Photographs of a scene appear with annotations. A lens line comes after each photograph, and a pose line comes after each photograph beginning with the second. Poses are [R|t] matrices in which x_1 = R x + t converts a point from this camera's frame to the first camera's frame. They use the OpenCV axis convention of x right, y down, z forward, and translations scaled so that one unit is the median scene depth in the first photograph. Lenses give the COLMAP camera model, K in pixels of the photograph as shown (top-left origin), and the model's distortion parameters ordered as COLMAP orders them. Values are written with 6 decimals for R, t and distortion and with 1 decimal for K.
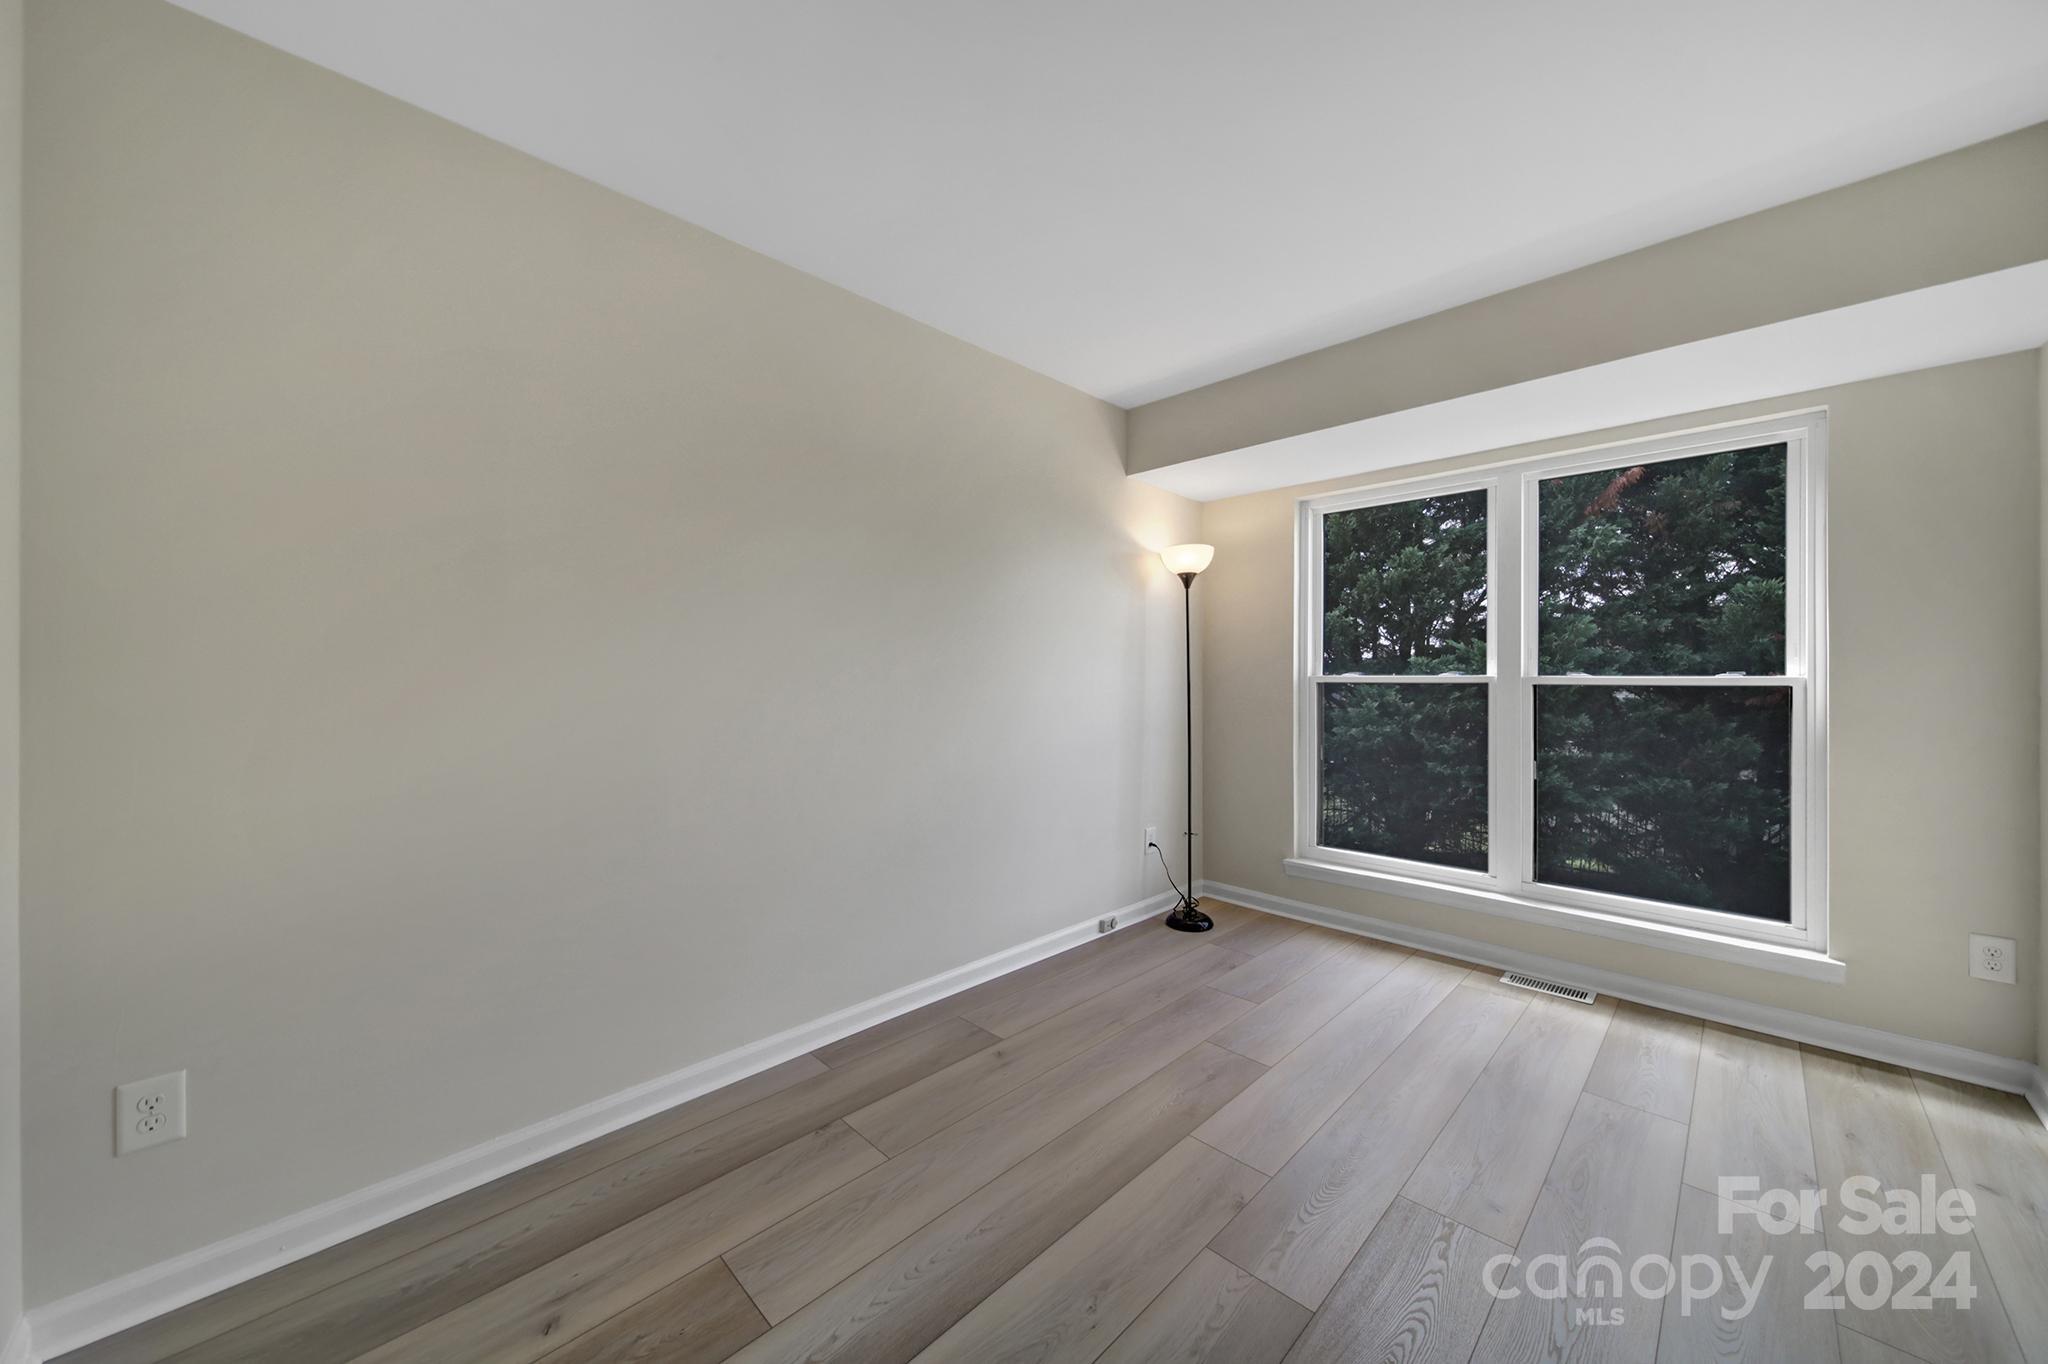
lens RADIAL K [[732.1, 0, 1025.9], [0, 732.1, 686.4], [0, 0, 1]] dist [-0.004481, -0.001396]
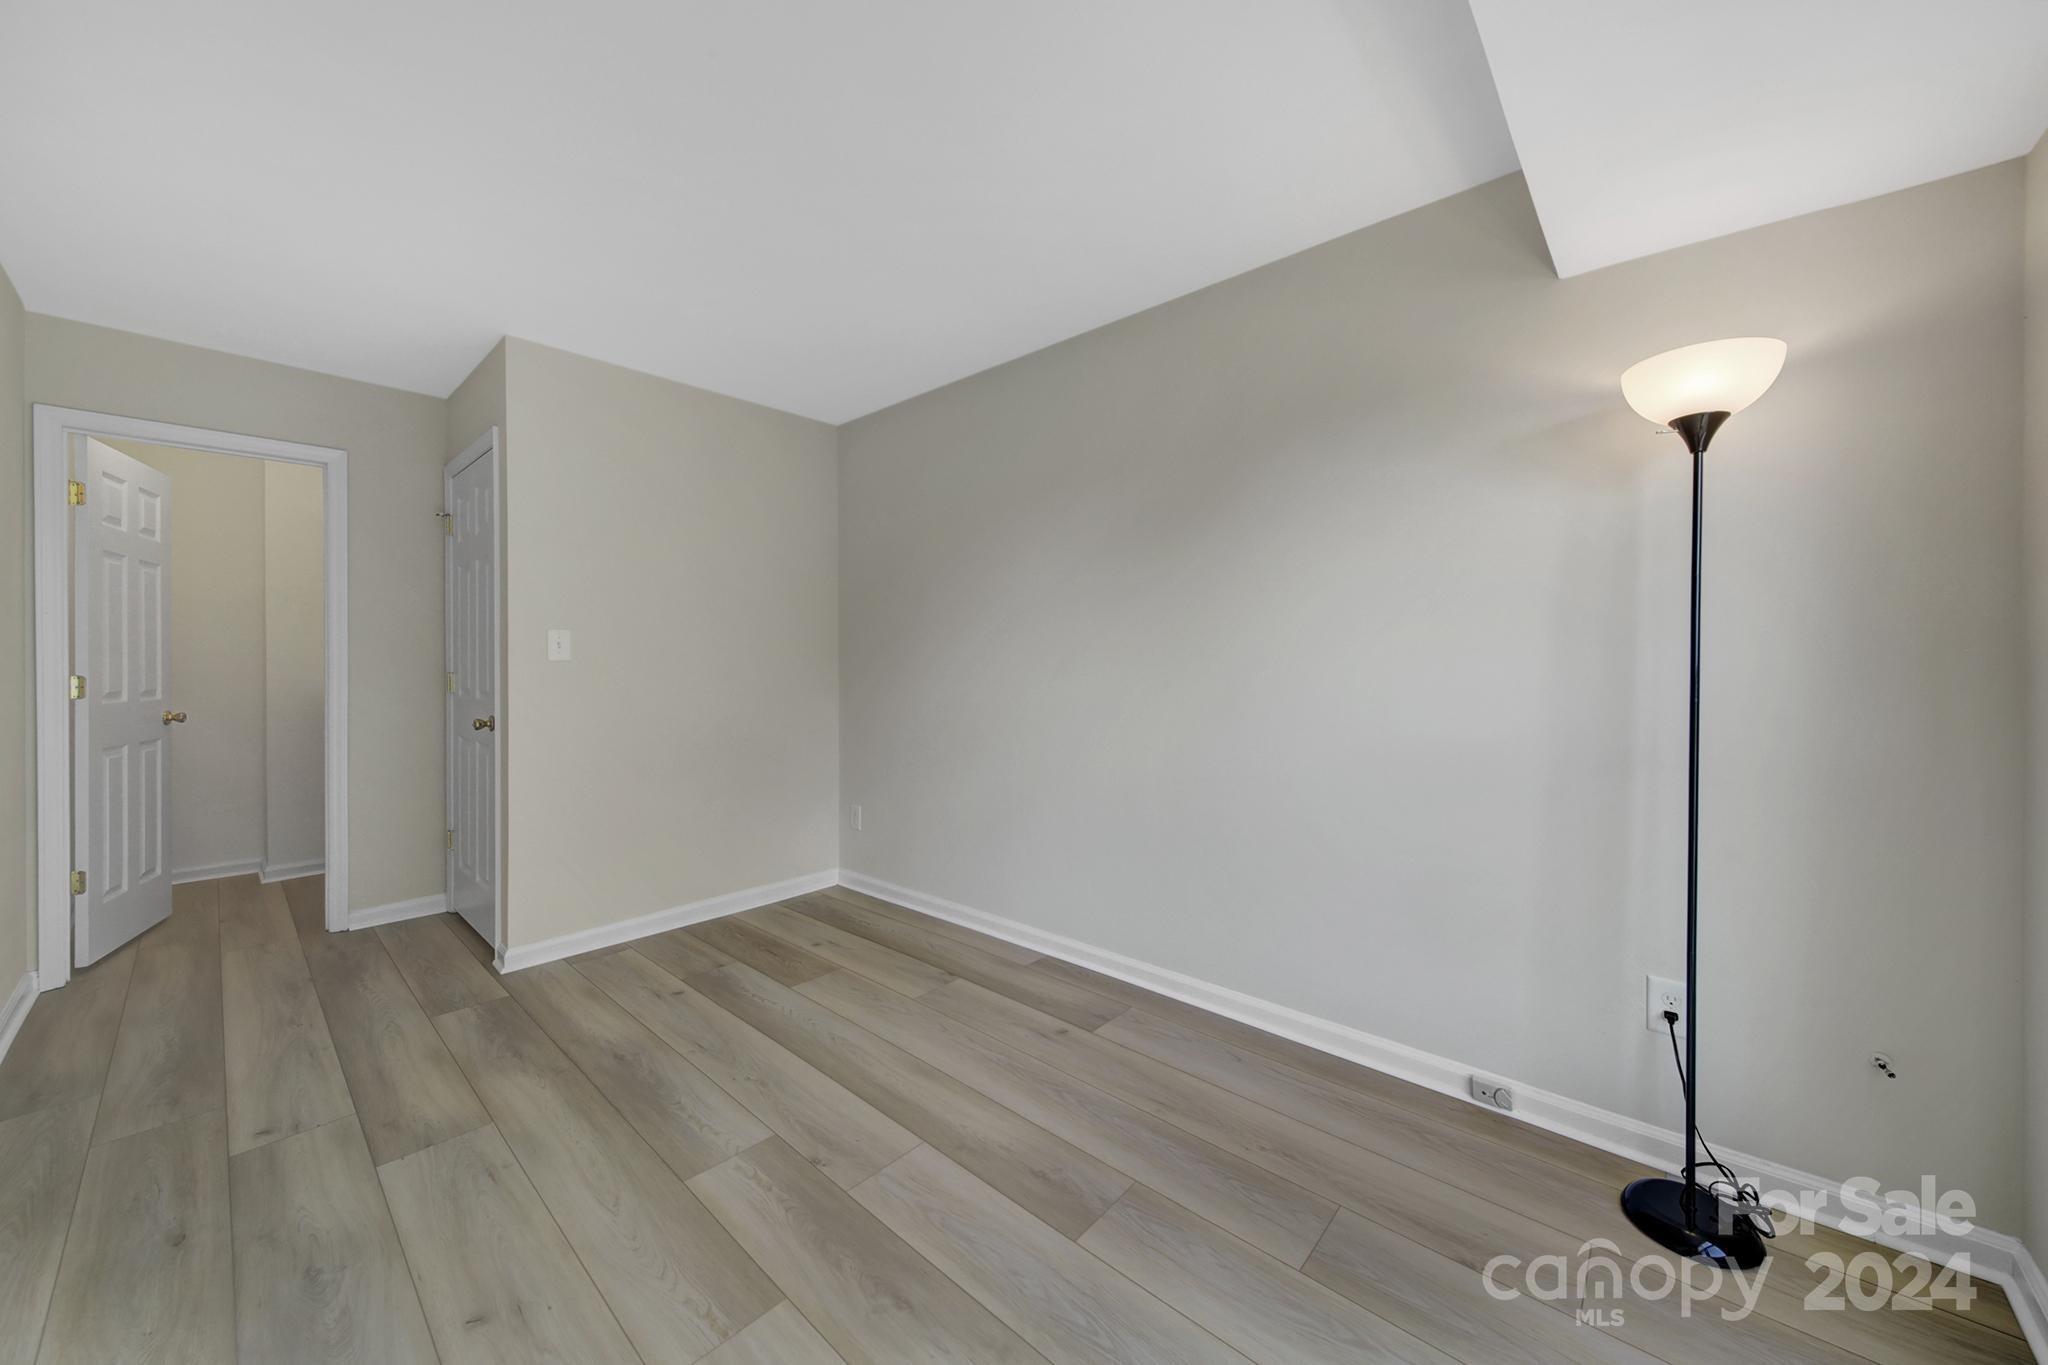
lens RADIAL K [[732.1, 0, 1019.2], [0, 732.1, 663.6], [0, 0, 1]] dist [-0.004481, -0.001396]
pose [[0.043916, 0.002179, -0.999033, 1.123689], [-0.009739, 0.999951, 0.001753, -0.009765], [0.998988, 0.009653, 0.043935, 1.027858]]
